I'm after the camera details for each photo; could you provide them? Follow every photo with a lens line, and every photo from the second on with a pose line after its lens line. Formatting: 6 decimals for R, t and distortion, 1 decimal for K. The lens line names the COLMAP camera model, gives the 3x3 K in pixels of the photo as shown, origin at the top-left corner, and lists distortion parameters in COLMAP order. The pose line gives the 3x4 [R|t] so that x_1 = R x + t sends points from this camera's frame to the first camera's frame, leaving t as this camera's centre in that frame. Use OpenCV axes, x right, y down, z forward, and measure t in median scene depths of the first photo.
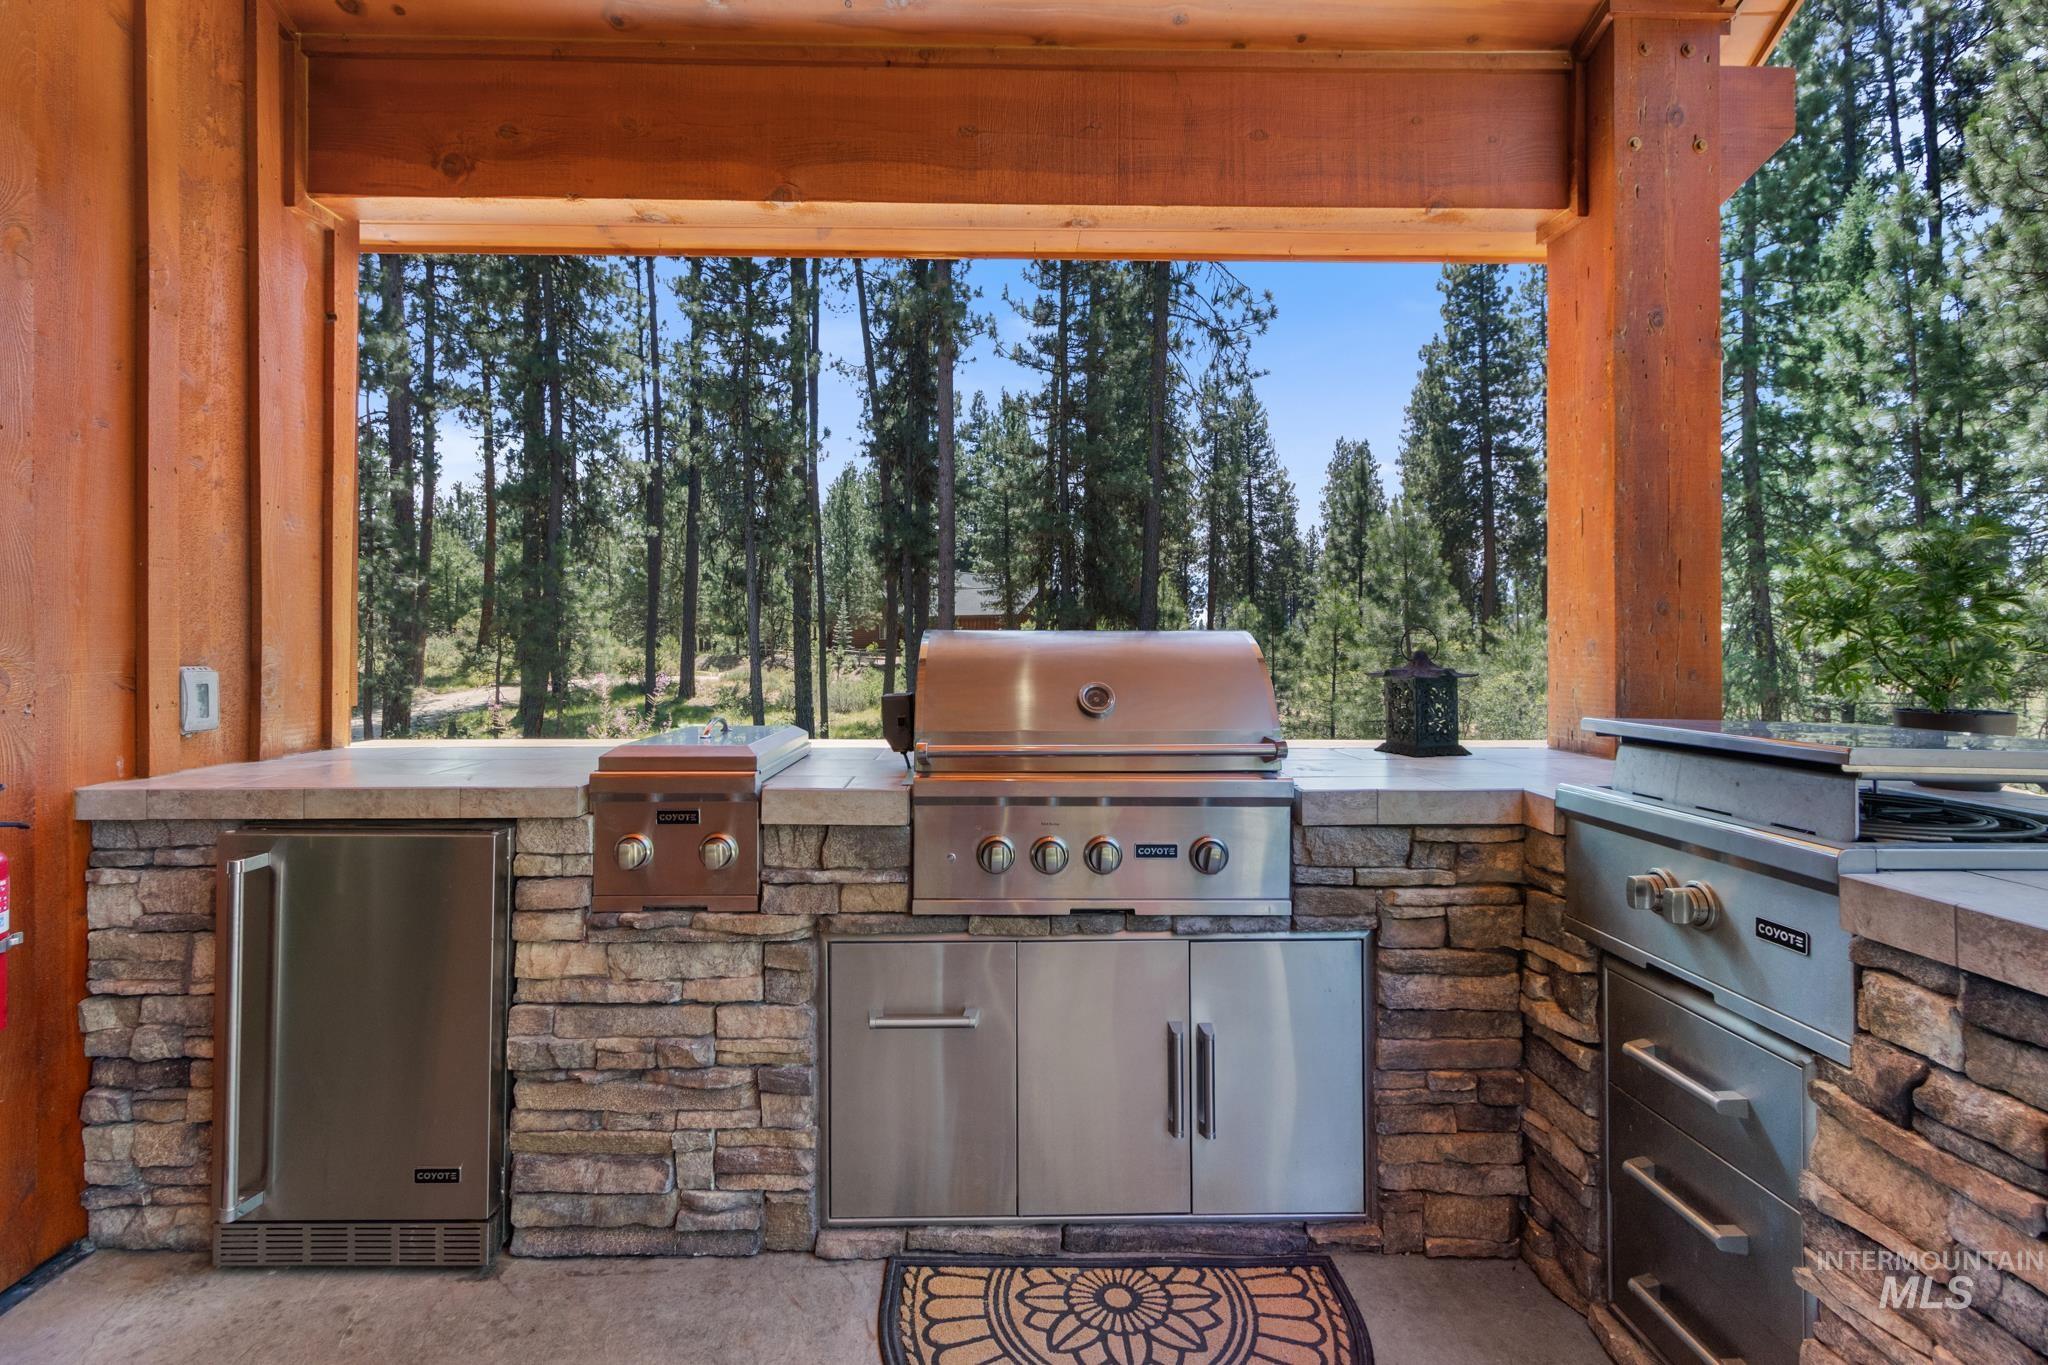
lens RADIAL K [[917.7, 0, 1022.1], [0, 917.7, 654.2], [0, 0, 1]] dist [-0.001924, -0.000063]
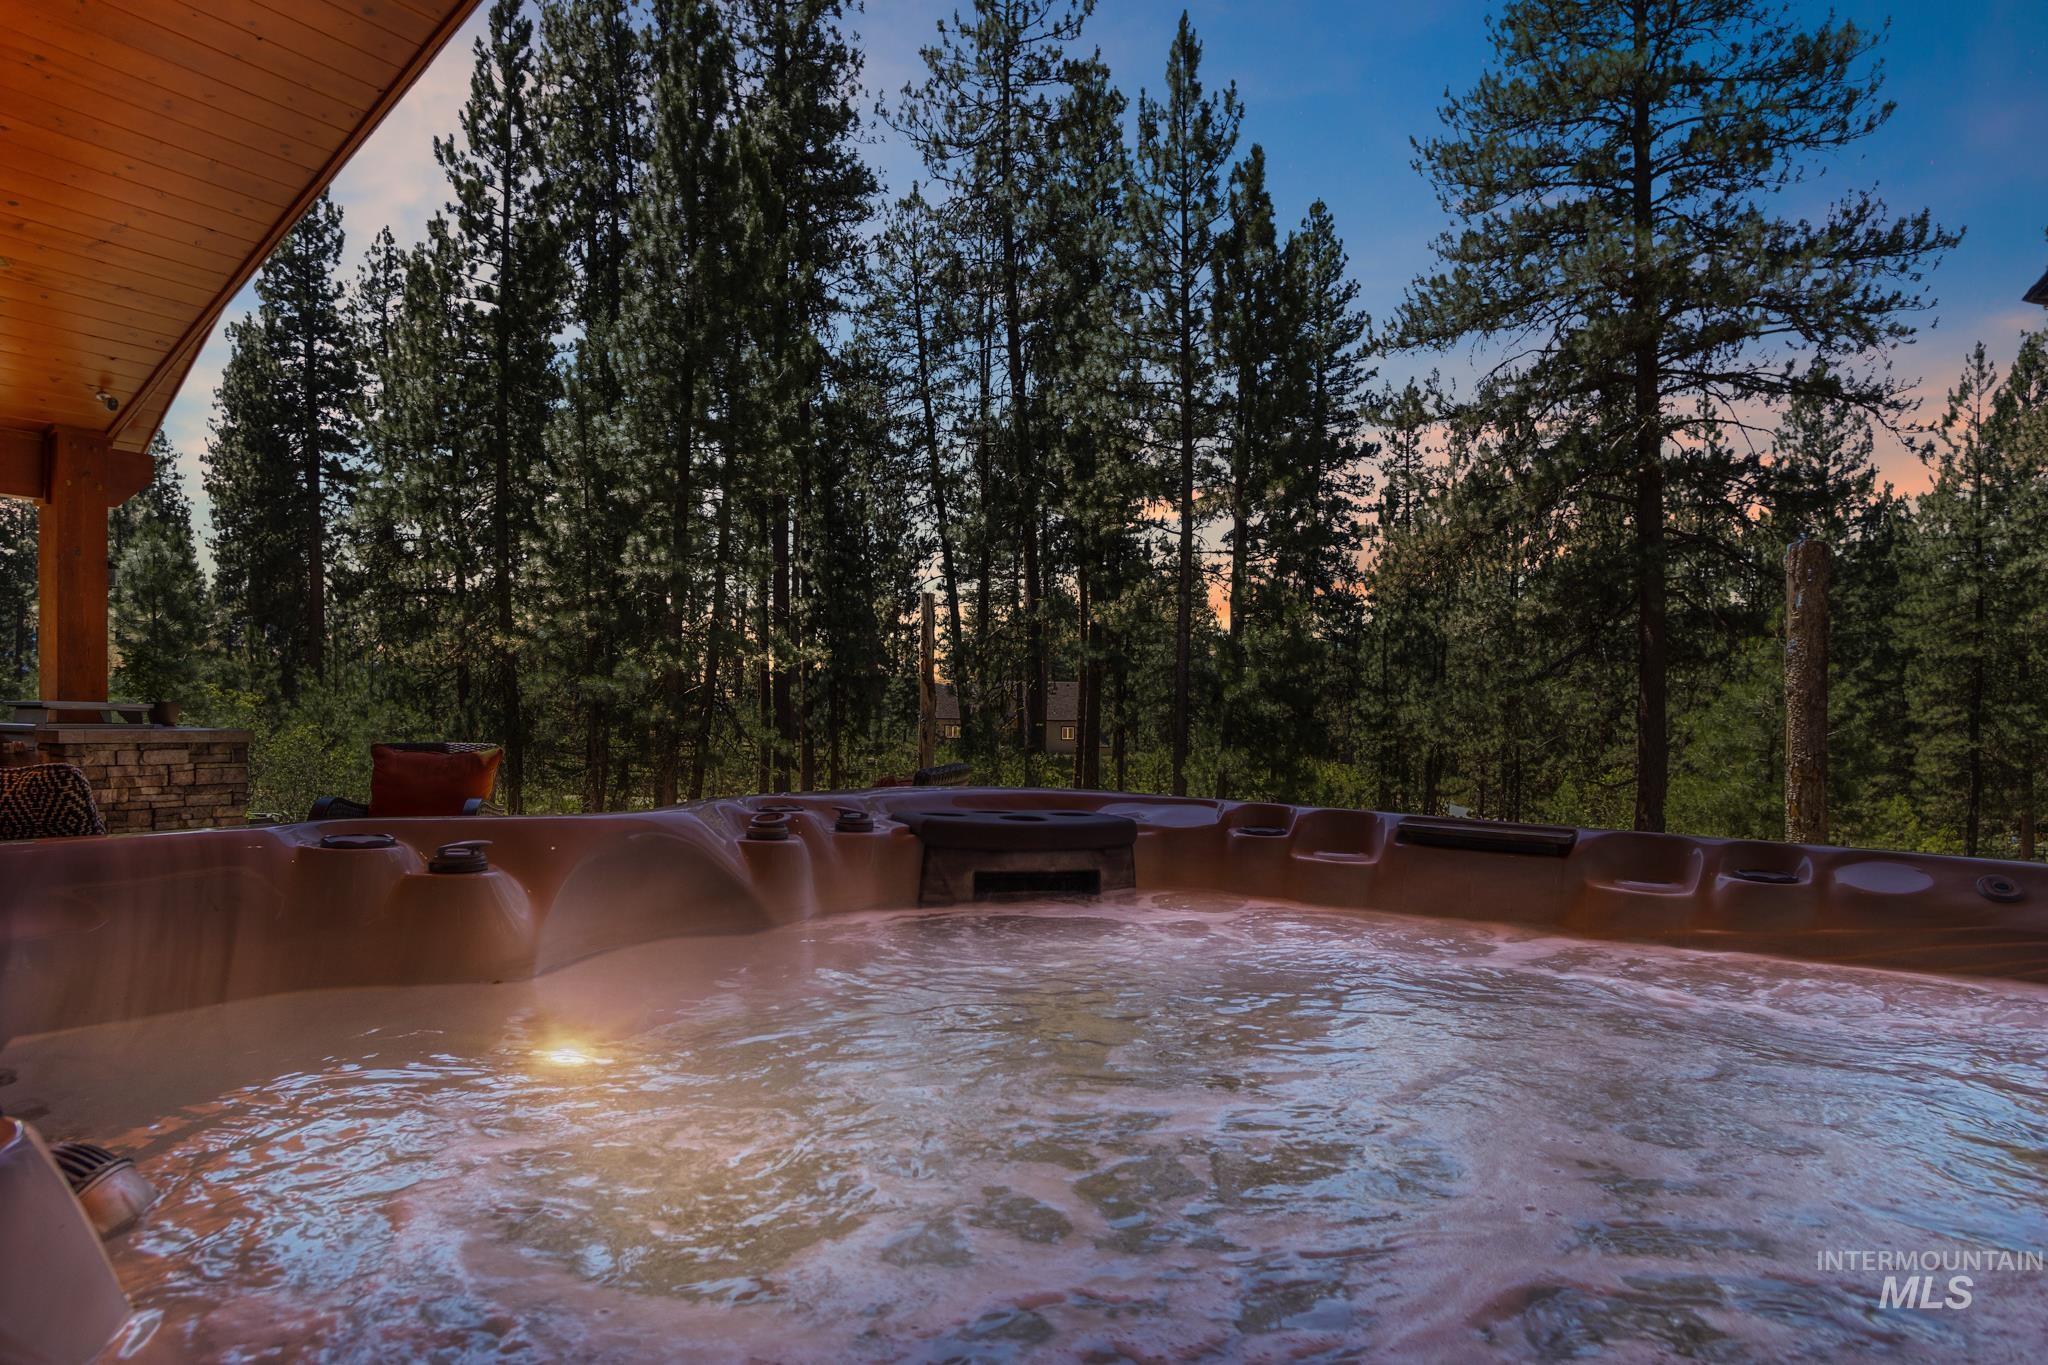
lens RADIAL K [[1185.0, 0, 1019.3], [0, 1185.0, 728.1], [0, 0, 1]] dist [-0.004548, 0.000078]
pose [[0.563164, -0.004866, 0.826331, -0.031486], [-0.003898, 0.999956, 0.008546, 0.005072], [-0.826336, -0.008034, 0.563120, -0.171553]]
